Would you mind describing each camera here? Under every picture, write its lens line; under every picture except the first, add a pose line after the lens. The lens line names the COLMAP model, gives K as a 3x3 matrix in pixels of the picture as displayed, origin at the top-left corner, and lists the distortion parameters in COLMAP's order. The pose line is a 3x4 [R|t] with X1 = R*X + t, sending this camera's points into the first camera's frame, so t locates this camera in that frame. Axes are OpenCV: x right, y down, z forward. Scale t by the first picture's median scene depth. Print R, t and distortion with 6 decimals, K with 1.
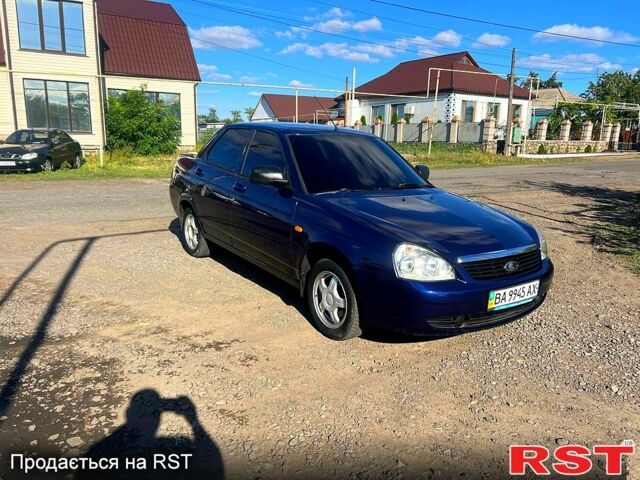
lens RADIAL K [[501.0, 0, 319.9], [0, 501.0, 241.9], [0, 0, 1]] dist [0.008231, -0.003197]
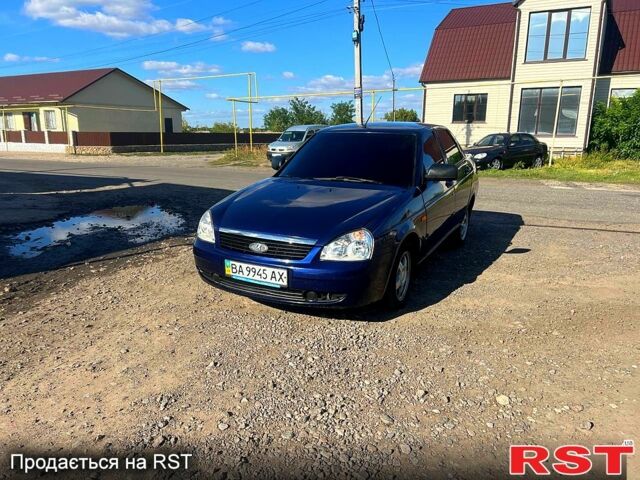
lens RADIAL K [[501.0, 0, 319.5], [0, 501.0, 240.1], [0, 0, 1]] dist [0.008231, -0.003197]
pose [[0.431497, 0.171980, -0.885570, 0.288431], [-0.182675, 0.977980, 0.100918, -0.021162], [0.883425, 0.118226, 0.453412, 0.124424]]
